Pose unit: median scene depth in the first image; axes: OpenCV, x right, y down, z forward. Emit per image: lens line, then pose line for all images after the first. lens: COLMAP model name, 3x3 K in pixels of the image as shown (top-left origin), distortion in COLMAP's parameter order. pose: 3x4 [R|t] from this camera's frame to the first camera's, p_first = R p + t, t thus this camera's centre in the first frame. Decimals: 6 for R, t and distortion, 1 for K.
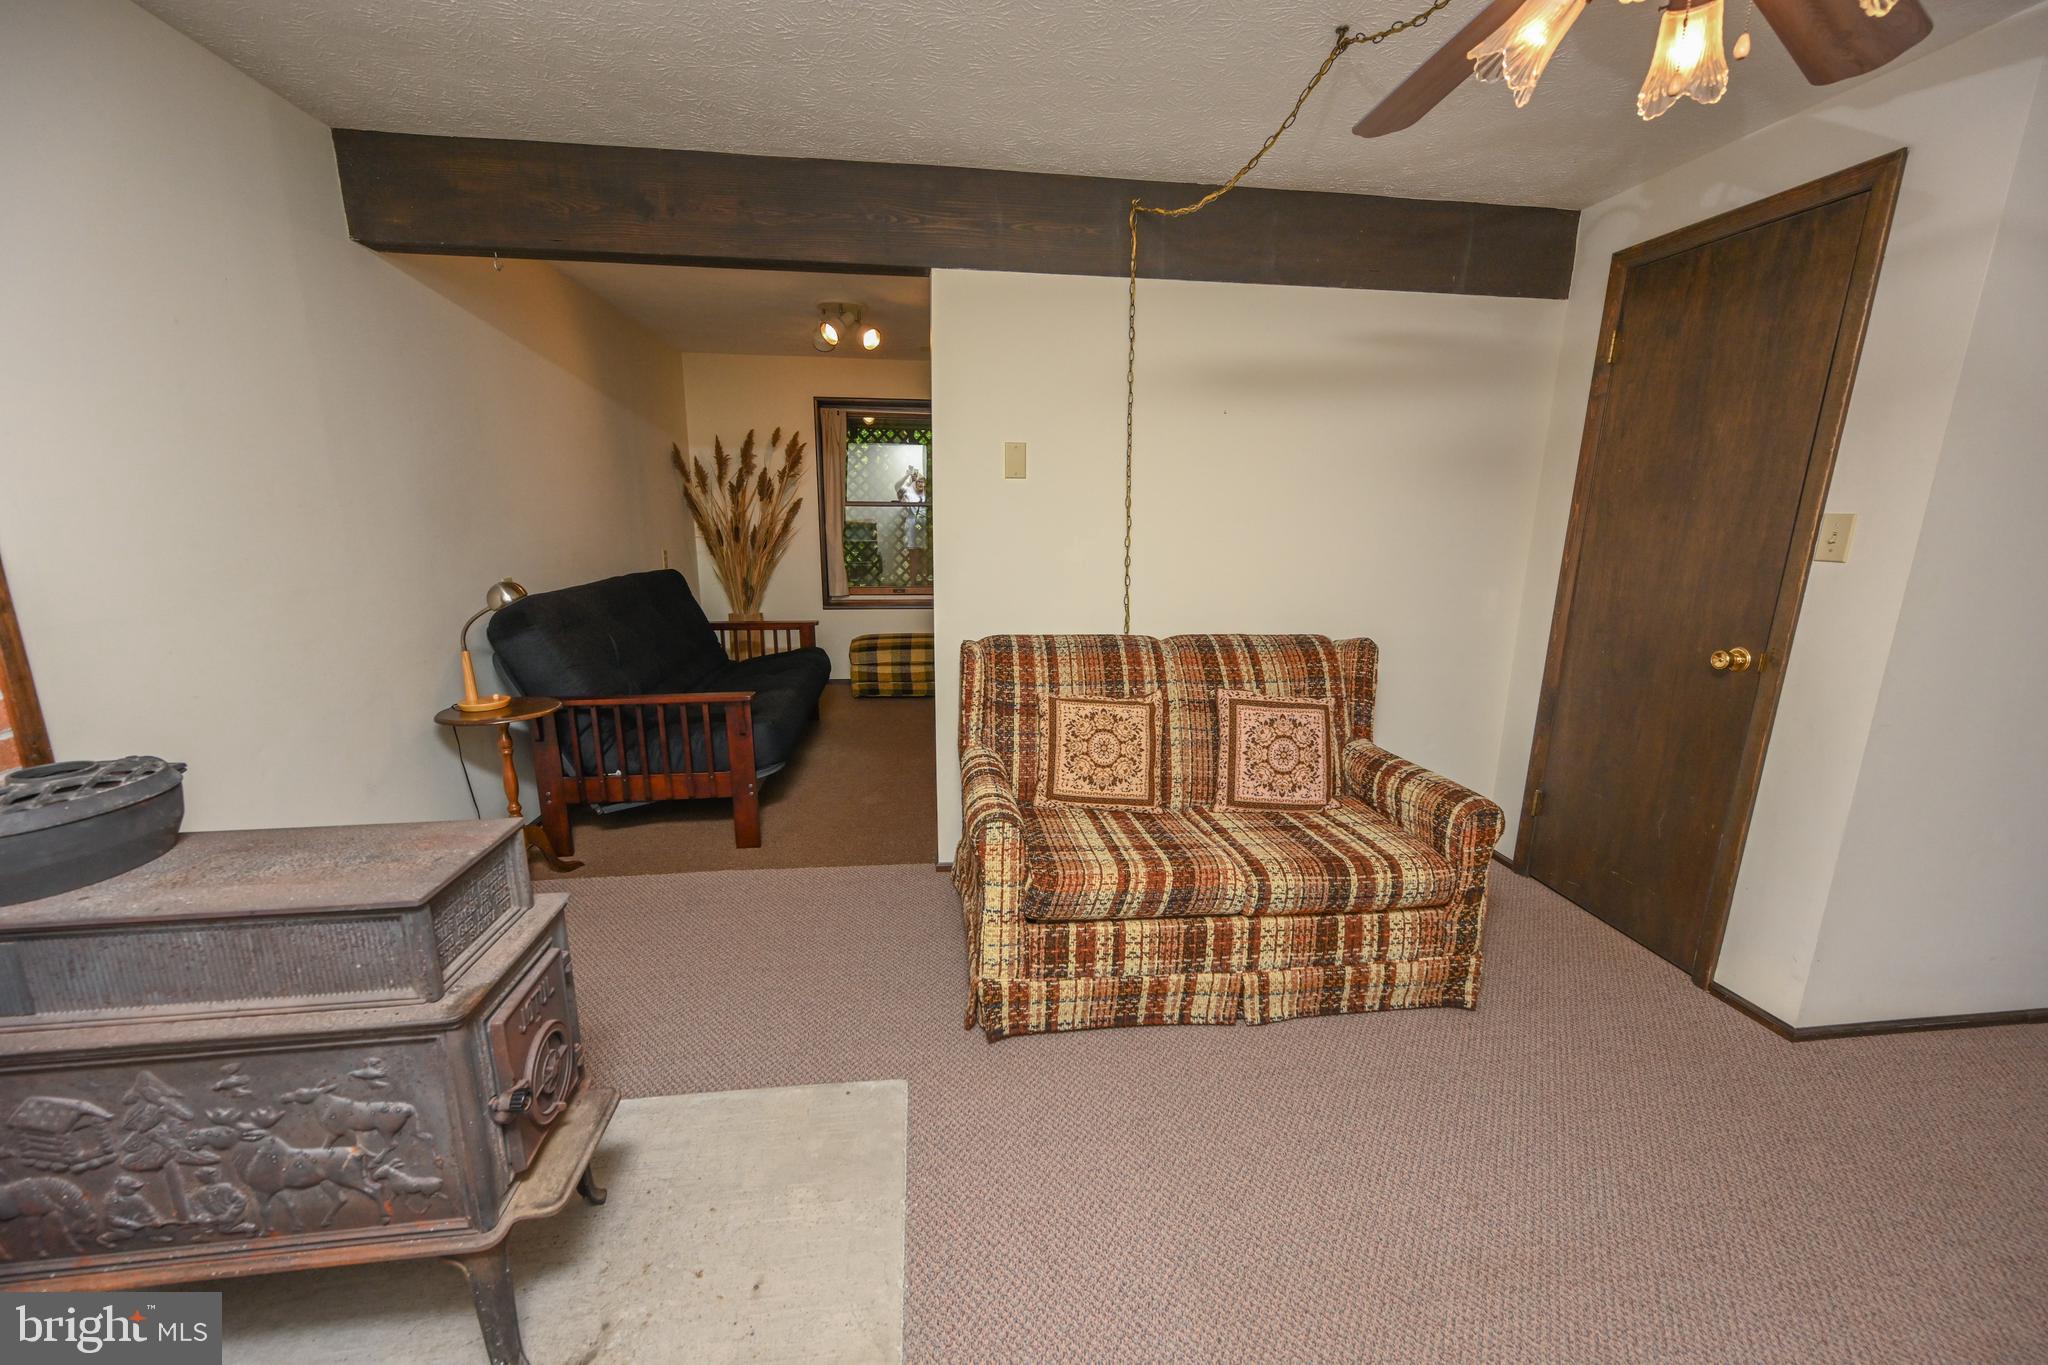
lens RADIAL K [[795.8, 0, 1019.1], [0, 795.8, 691.4], [0, 0, 1]] dist [0.000101, 0.000005]
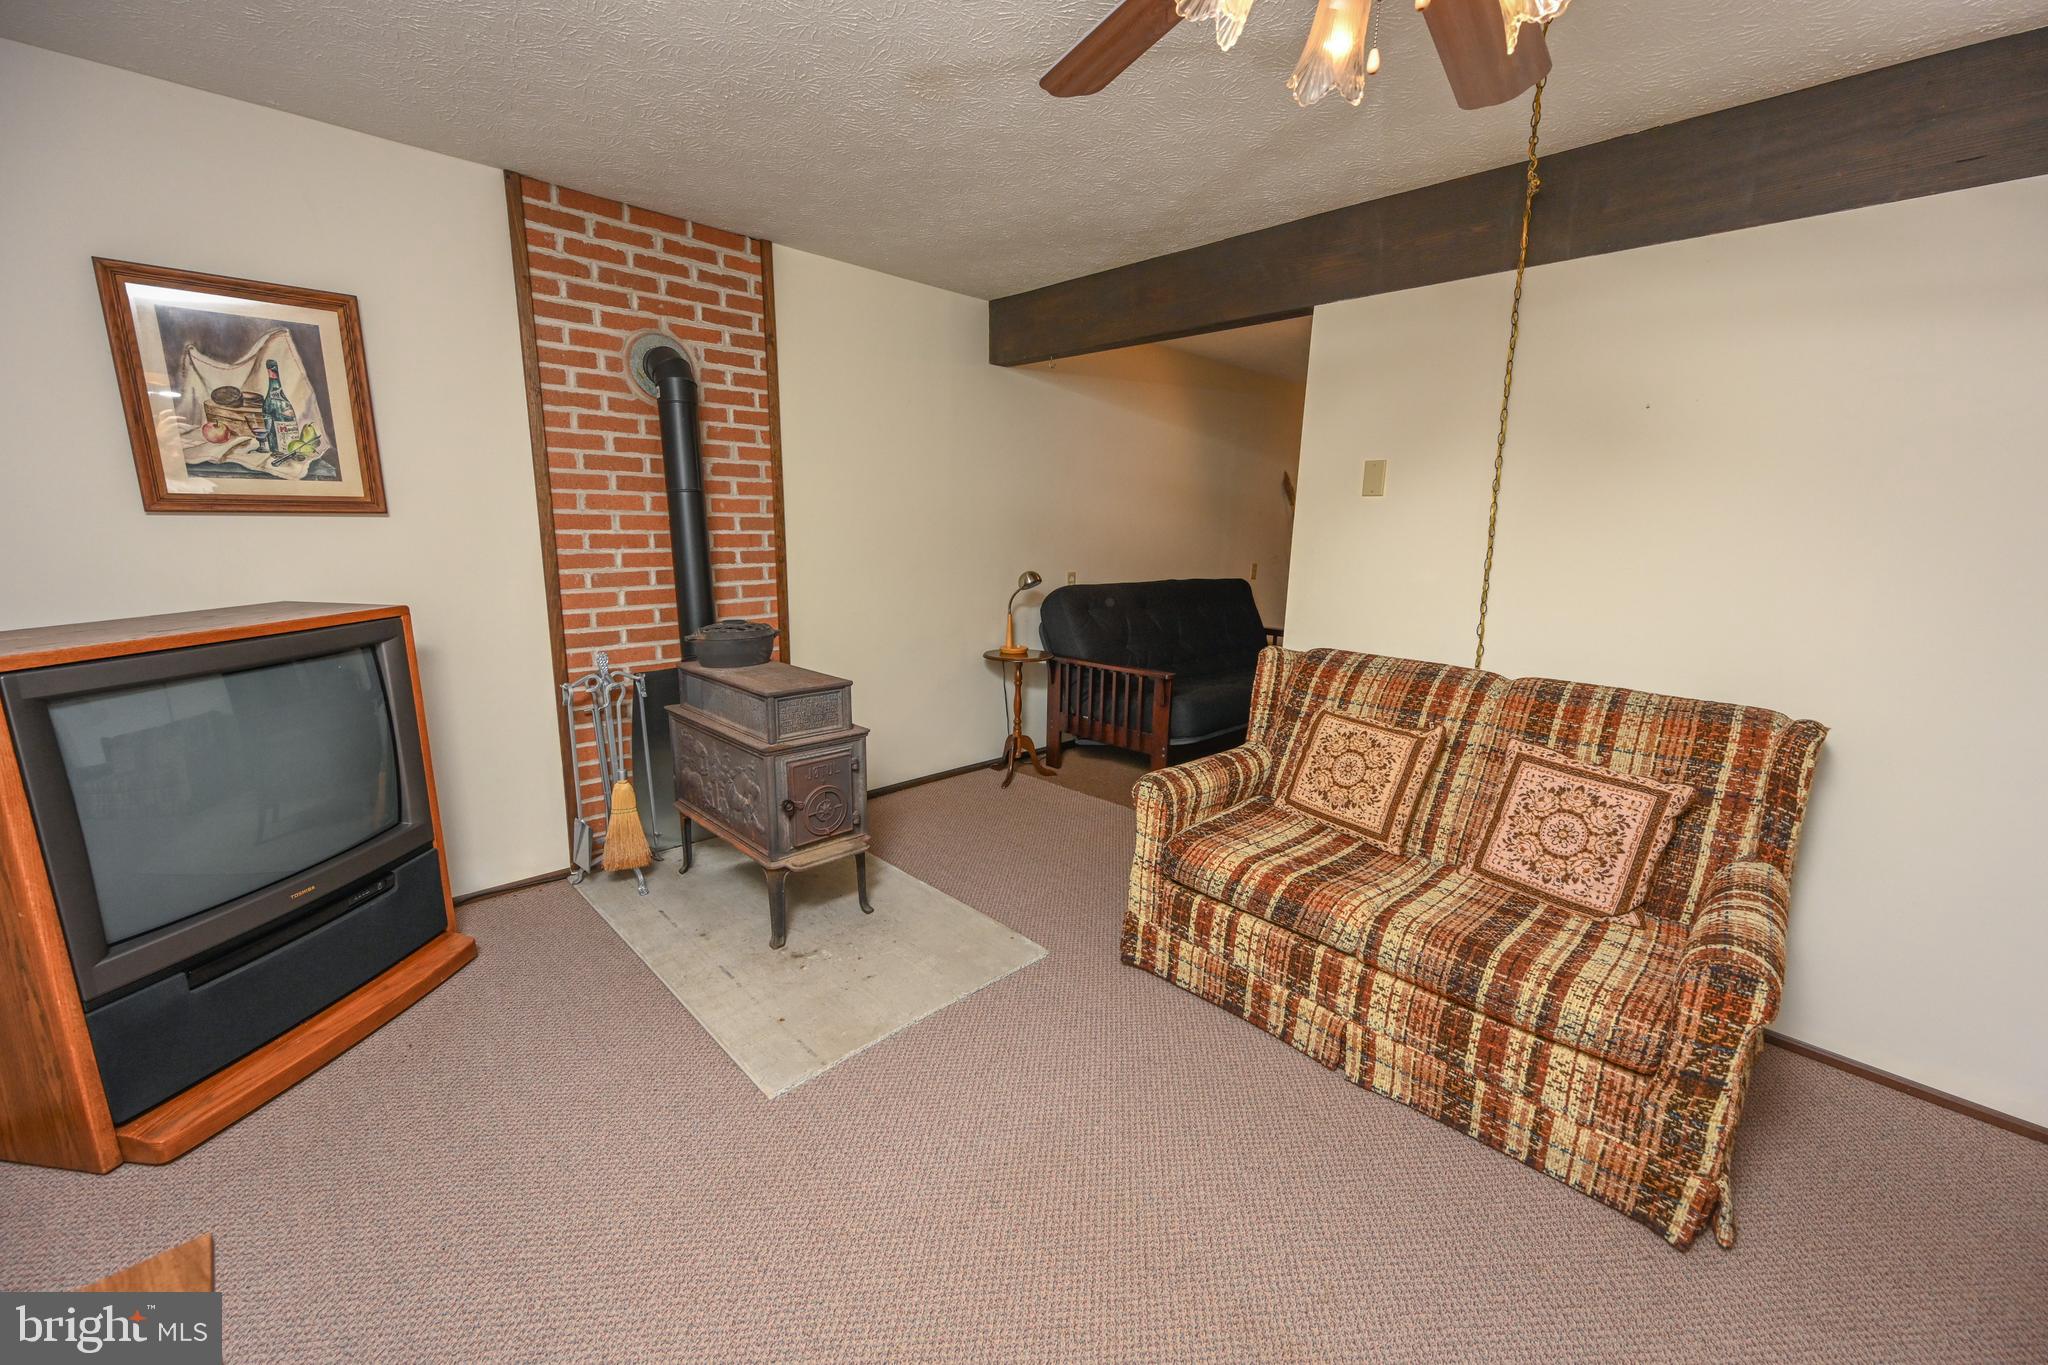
lens RADIAL K [[797.6, 0, 1027.8], [0, 797.6, 688.0], [0, 0, 1]] dist [0.002015, 0.000128]
pose [[0.610007, 0.164972, -0.775033, 0.688582], [-0.189196, 0.980122, 0.059716, -0.011286], [0.769478, 0.110206, 0.629093, 0.079096]]
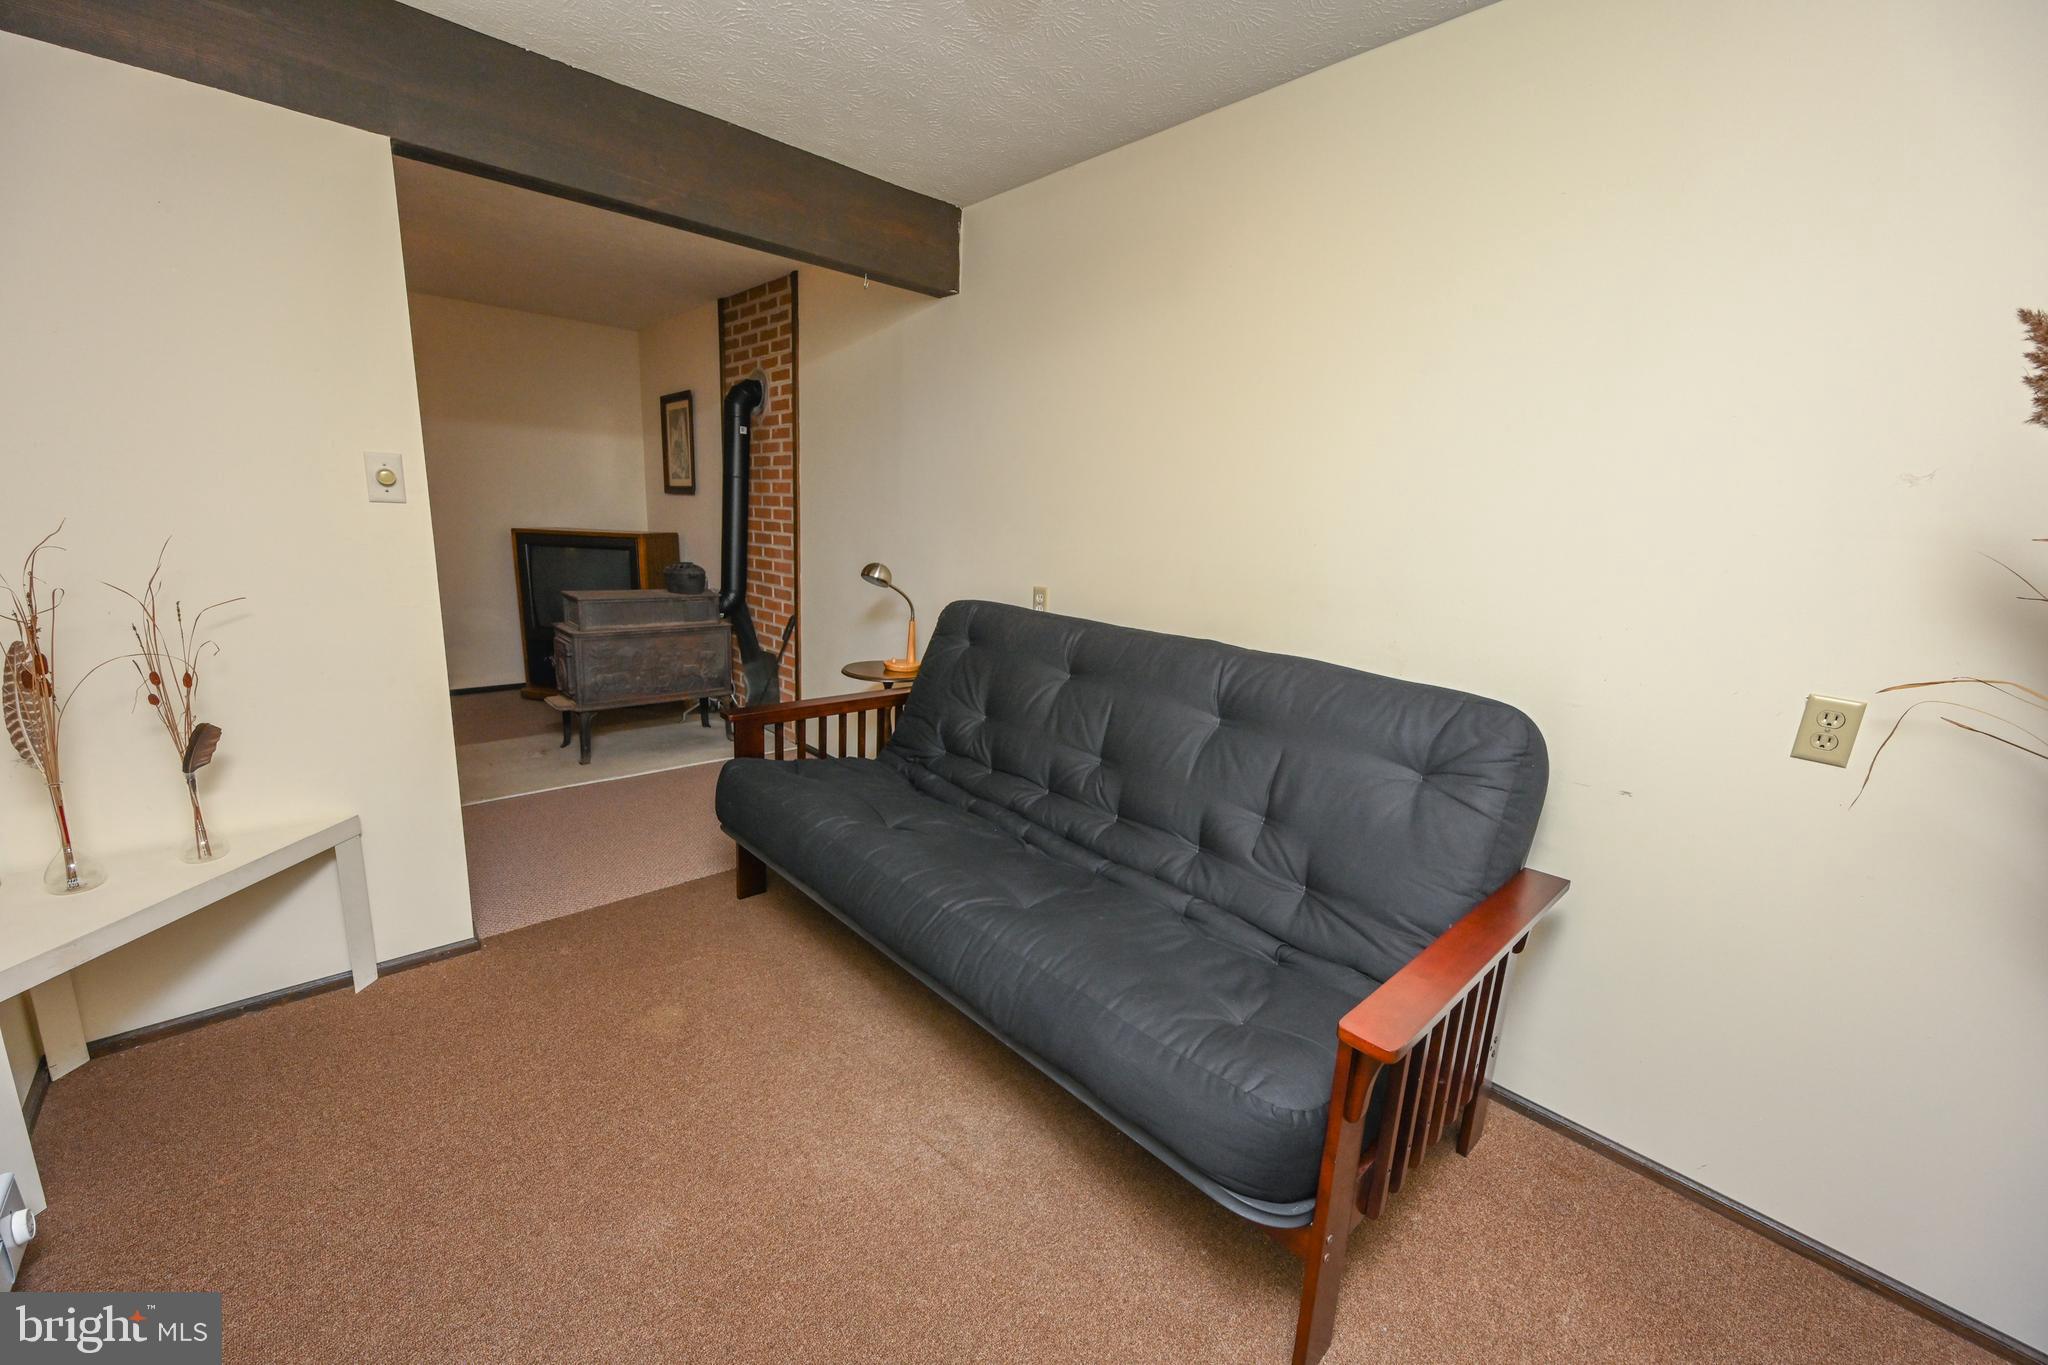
lens RADIAL K [[811.3, 0, 1022.5], [0, 811.3, 687.5], [0, 0, 1]] dist [0.005285, 0.000175]
pose [[-0.813206, 0.077259, -0.576825, -0.149470], [-0.184671, 0.905669, 0.381653, -0.571419], [0.551899, 0.416886, -0.722228, 2.489714]]
